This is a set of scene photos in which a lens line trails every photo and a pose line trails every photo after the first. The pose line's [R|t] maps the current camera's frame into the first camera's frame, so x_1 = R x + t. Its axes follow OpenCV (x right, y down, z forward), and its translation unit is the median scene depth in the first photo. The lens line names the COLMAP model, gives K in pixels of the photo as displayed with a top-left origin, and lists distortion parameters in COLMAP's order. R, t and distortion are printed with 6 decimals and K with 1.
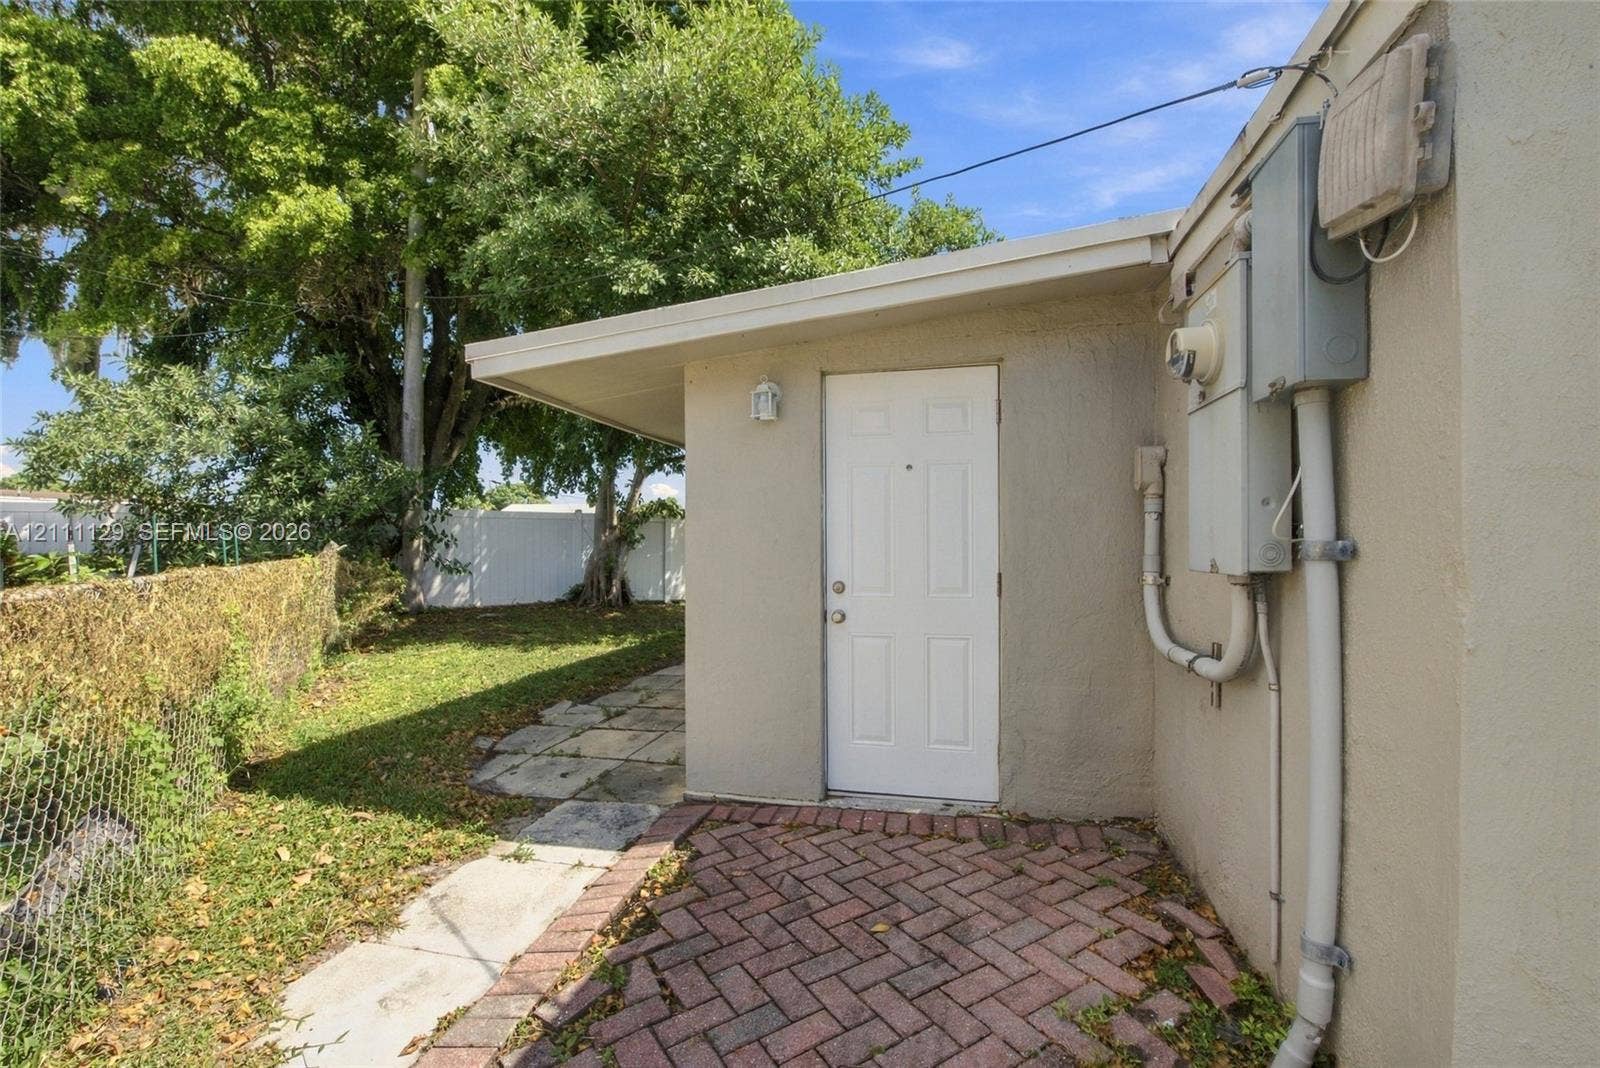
lens RADIAL K [[671.9, 0, 800.0], [0, 671.9, 534.0], [0, 0, 1]] dist [0.000771, 0.000043]
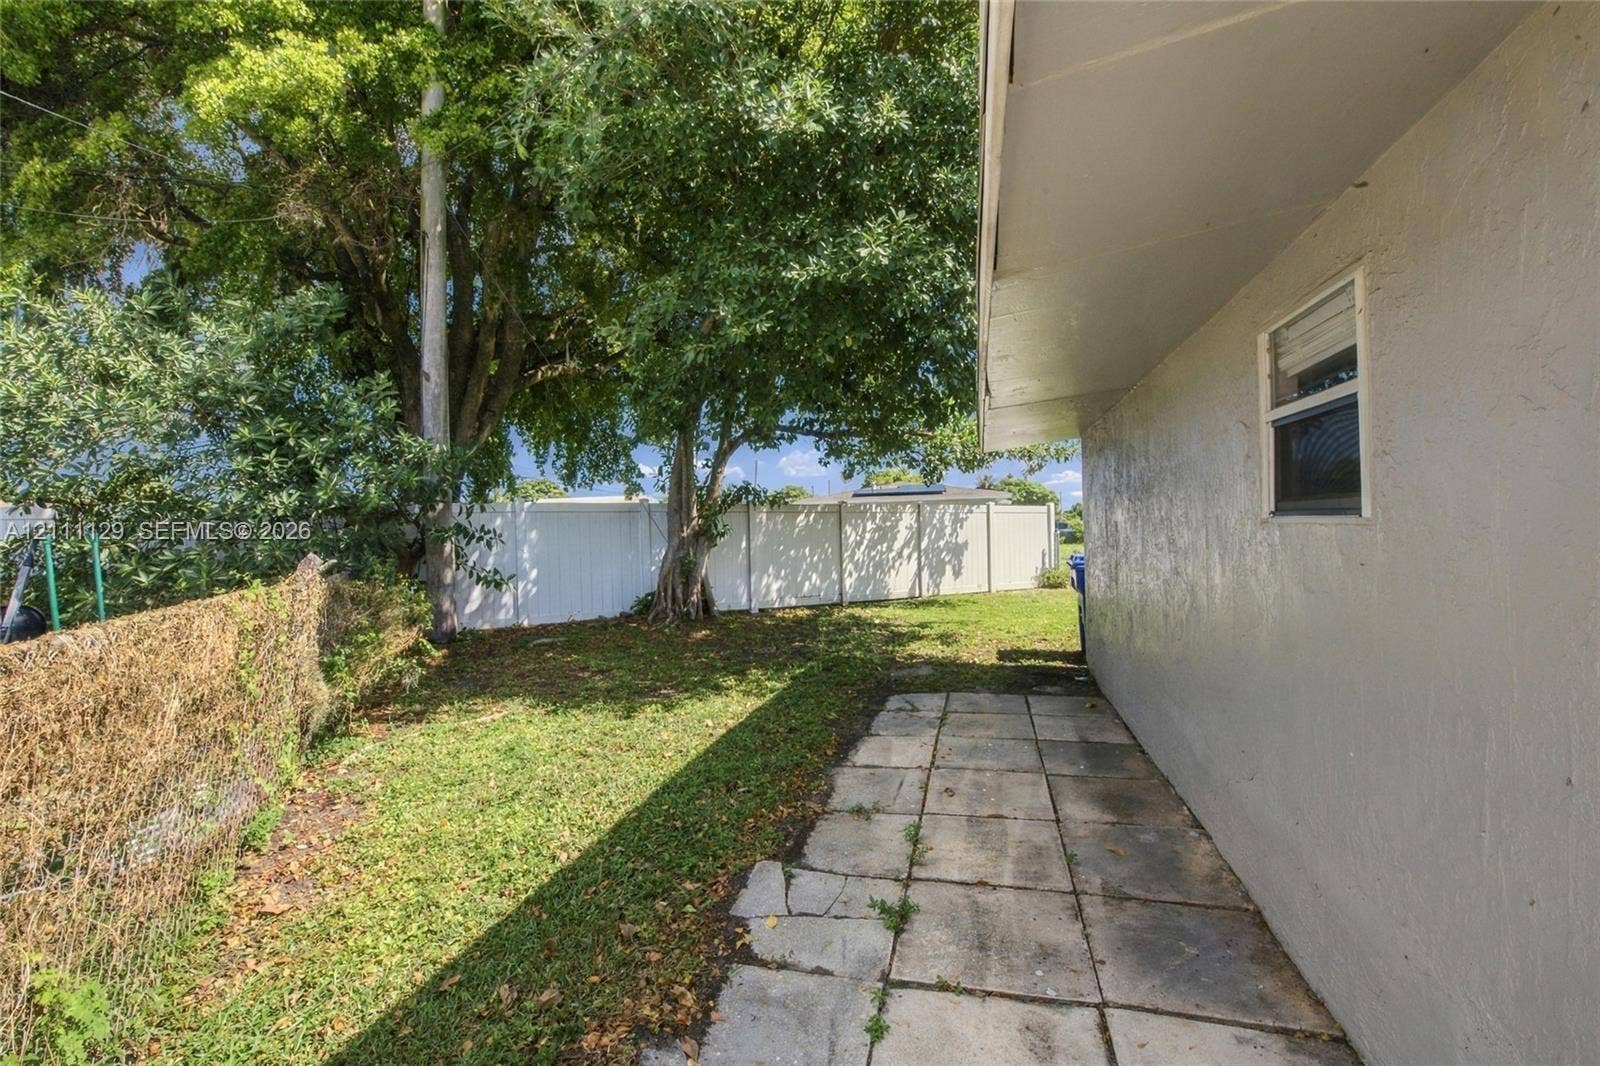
lens RADIAL K [[659.8, 0, 801.1], [0, 659.8, 518.3], [0, 0, 1]] dist [-0.012891, -0.000117]
pose [[0.999502, -0.030541, -0.007955, -0.169645], [0.030481, 0.999507, -0.007533, -0.001282], [0.008181, 0.007287, 0.999940, 0.275973]]
